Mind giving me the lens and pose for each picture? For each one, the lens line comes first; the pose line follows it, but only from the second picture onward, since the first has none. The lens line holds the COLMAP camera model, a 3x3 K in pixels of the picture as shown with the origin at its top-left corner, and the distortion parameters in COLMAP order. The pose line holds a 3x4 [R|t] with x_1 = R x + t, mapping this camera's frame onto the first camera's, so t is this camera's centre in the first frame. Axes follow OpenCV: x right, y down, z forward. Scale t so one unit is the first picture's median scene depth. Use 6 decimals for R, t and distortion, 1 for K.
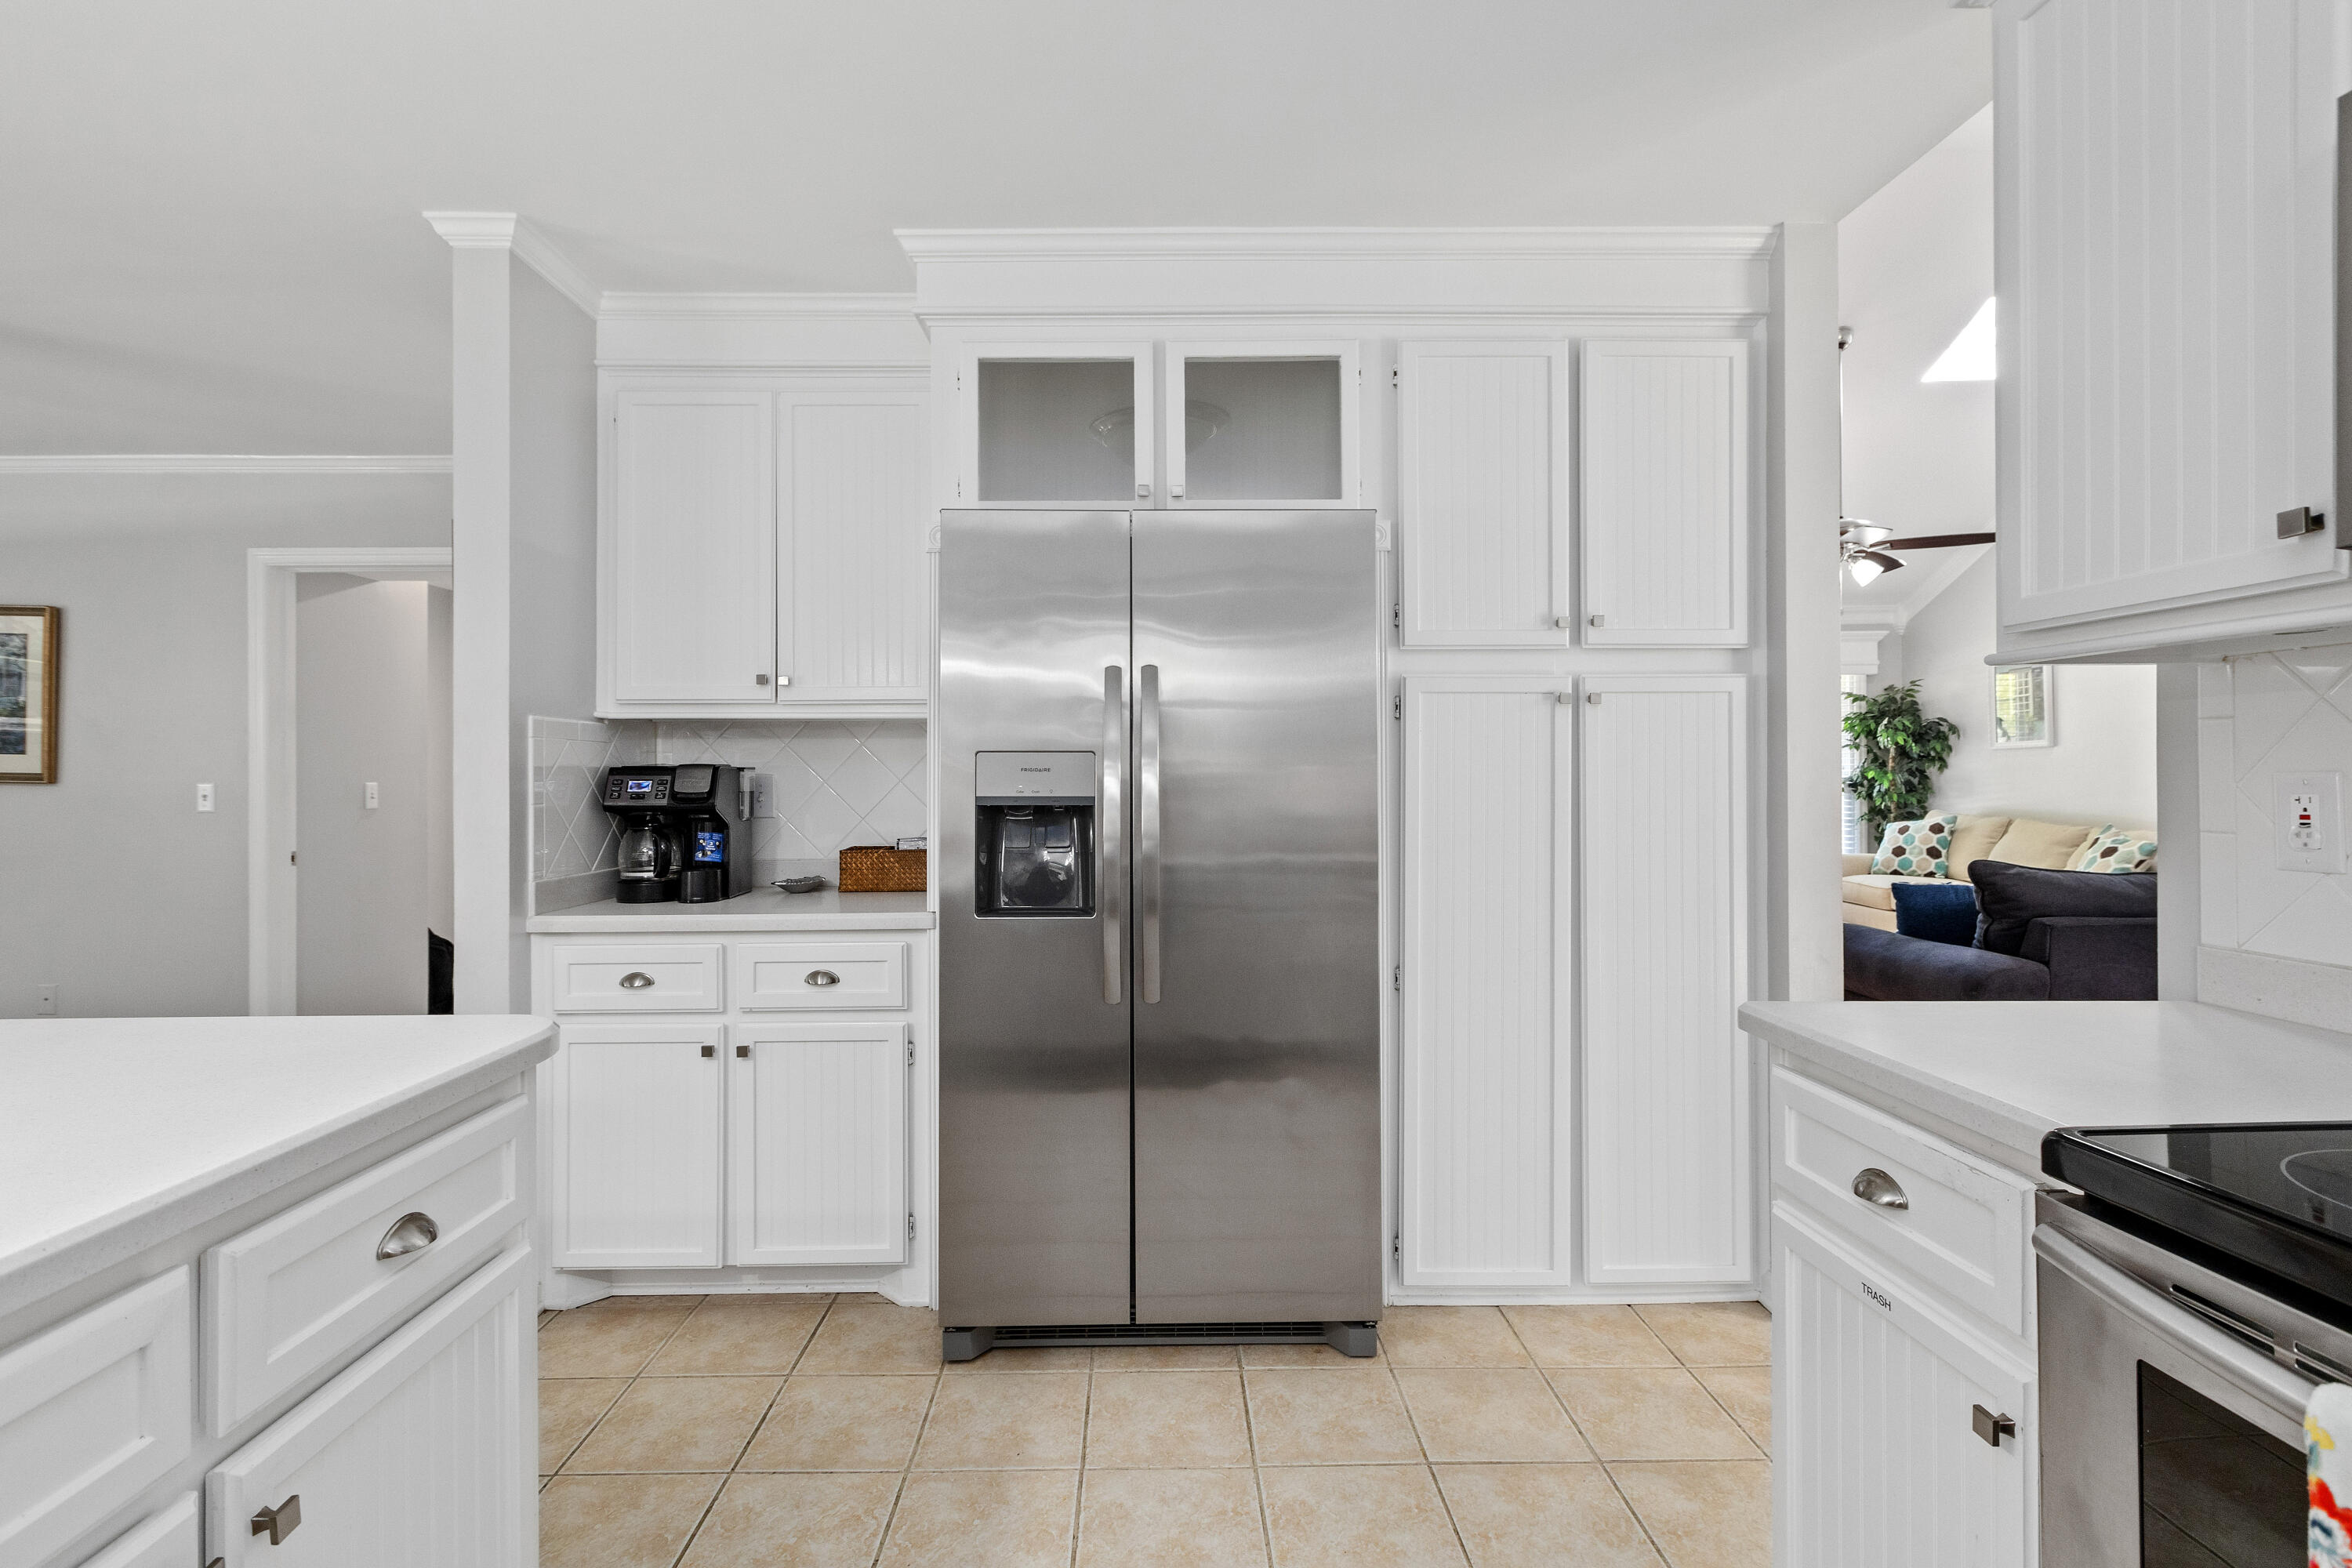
lens RADIAL K [[1098.8, 0, 1152.0], [0, 1098.8, 772.7], [0, 0, 1]] dist [0.000054, -0.000252]
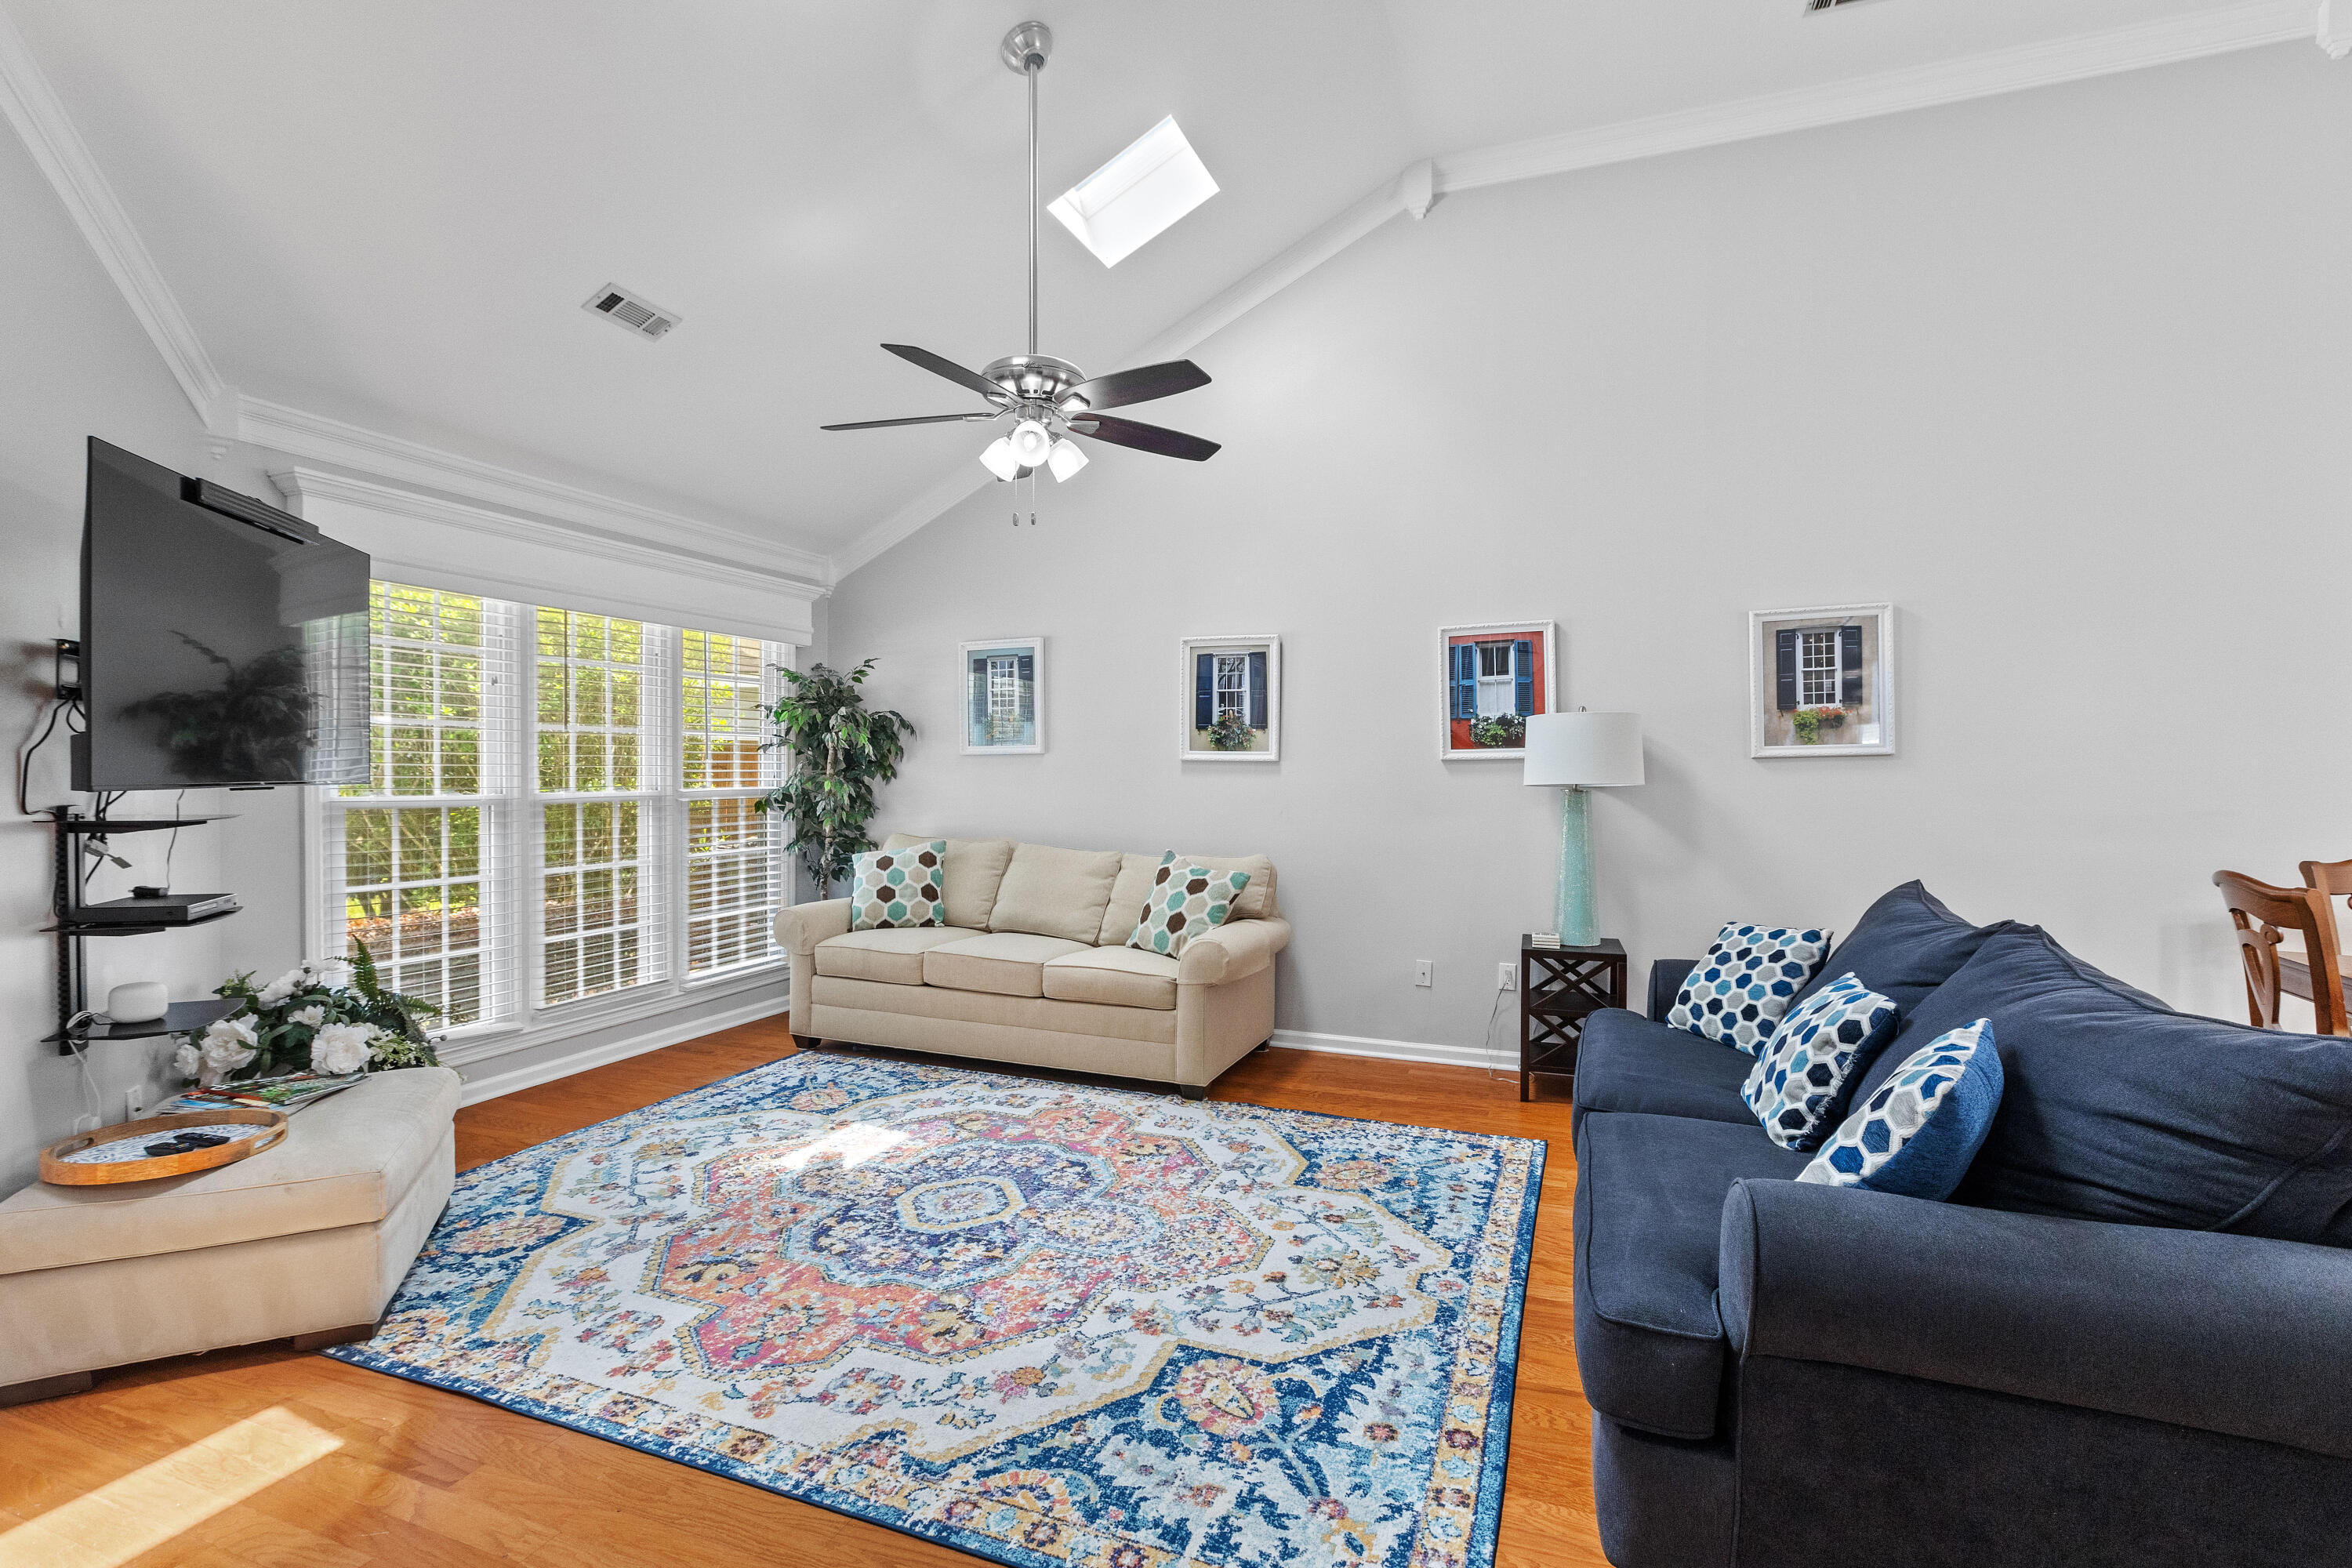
lens RADIAL K [[1079.1, 0, 1180.0], [0, 1079.1, 777.7], [0, 0, 1]] dist [0.001464, -0.000117]
pose [[0.360179, 0.002309, 0.932881, 0.087538], [-0.010615, 0.999942, 0.001623, -0.007061], [-0.932823, -0.010487, 0.360182, 0.537292]]
